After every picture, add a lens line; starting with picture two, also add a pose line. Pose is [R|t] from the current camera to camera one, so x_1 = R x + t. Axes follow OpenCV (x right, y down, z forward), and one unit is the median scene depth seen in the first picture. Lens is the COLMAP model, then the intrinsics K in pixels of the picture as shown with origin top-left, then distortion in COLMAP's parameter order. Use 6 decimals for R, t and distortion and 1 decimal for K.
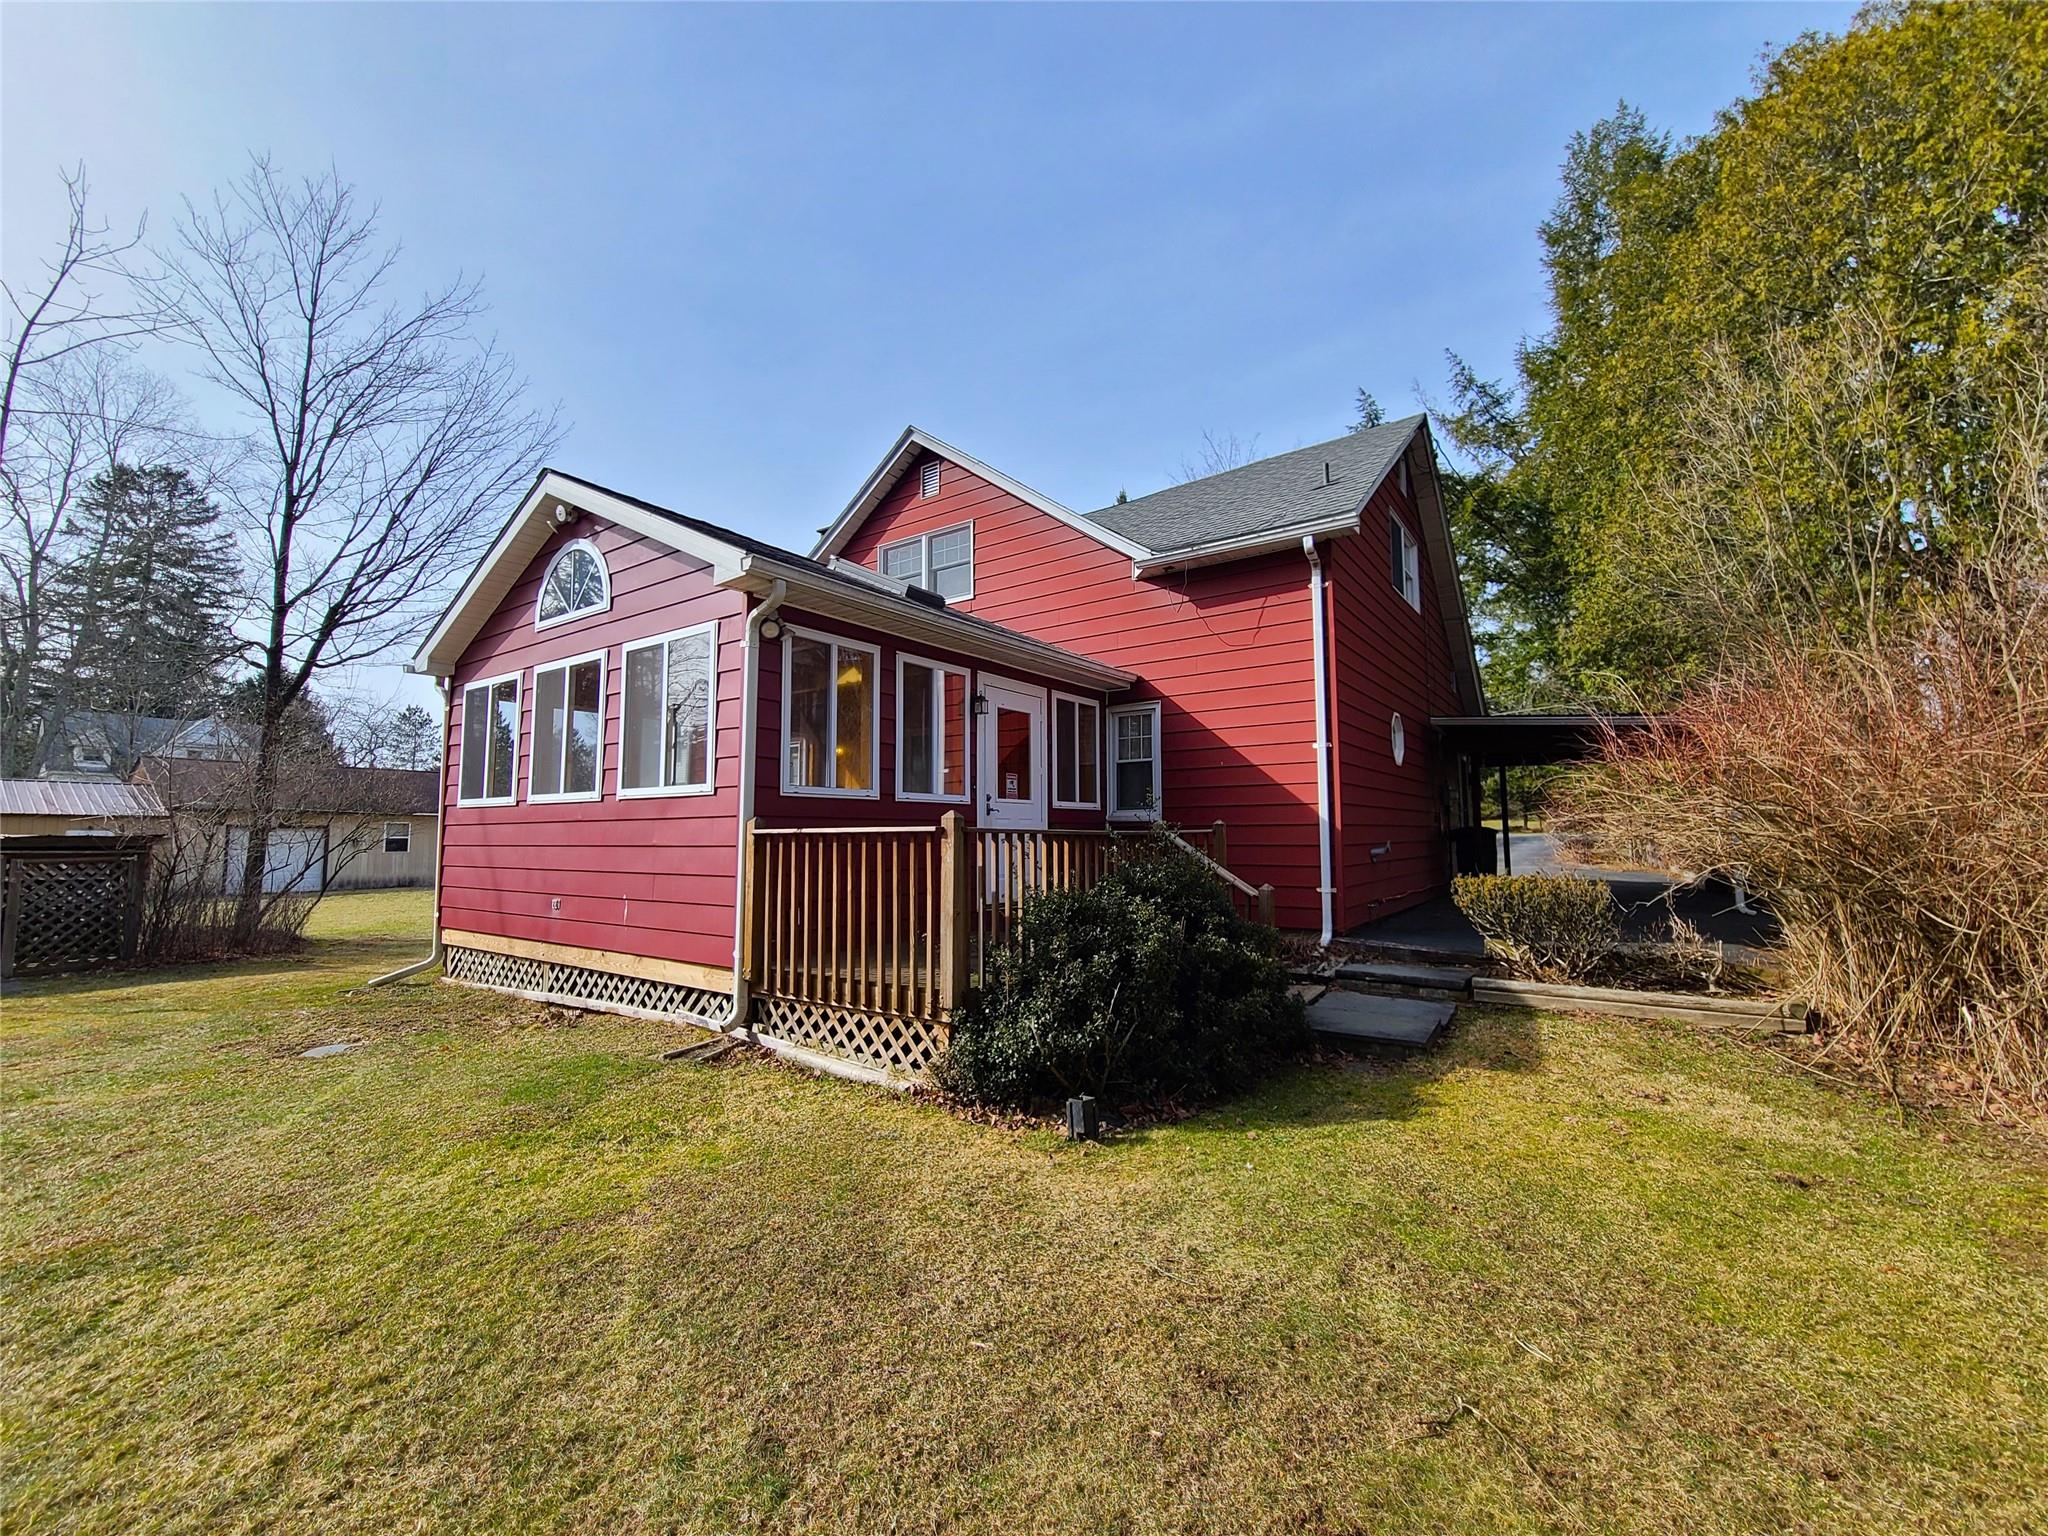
lens RADIAL K [[836.1, 0, 1022.4], [0, 836.1, 767.2], [0, 0, 1]] dist [-0.000225, -0.000941]
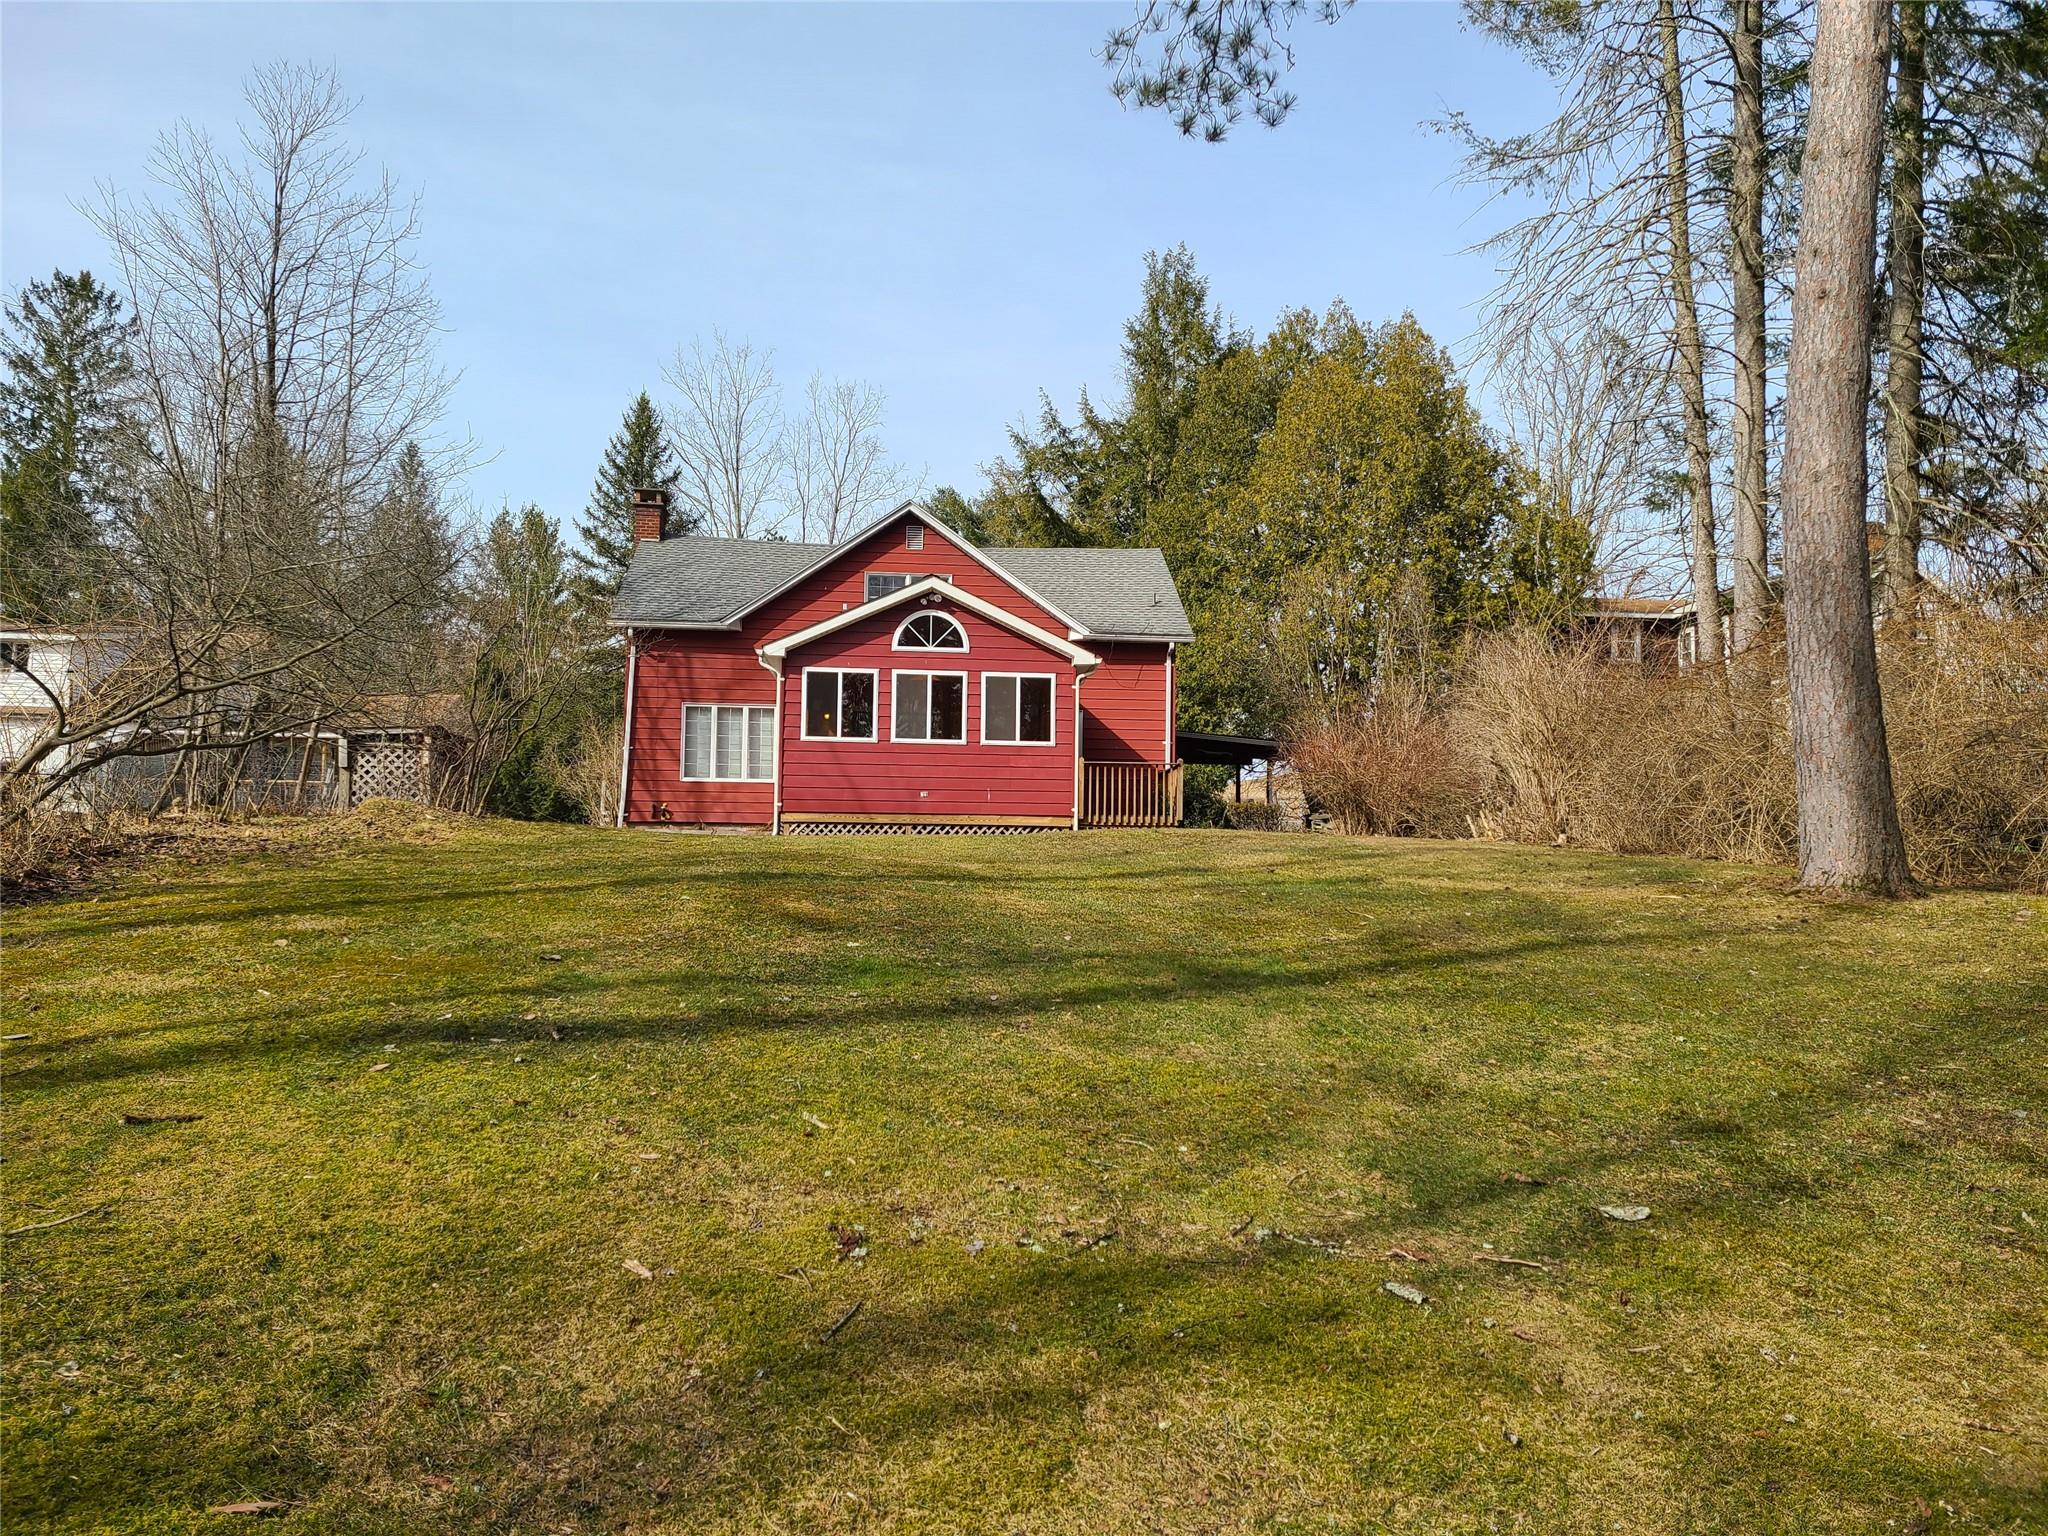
lens RADIAL K [[1552.8, 0, 1024.0], [0, 1552.8, 768.0], [0, 0, 1]] dist [0.002796, -0.001514]
pose [[0.762334, 0.068338, 0.643565, -2.284926], [-0.070668, 0.997253, -0.022185, 0.138193], [-0.643314, -0.028567, 0.765070, -1.635212]]
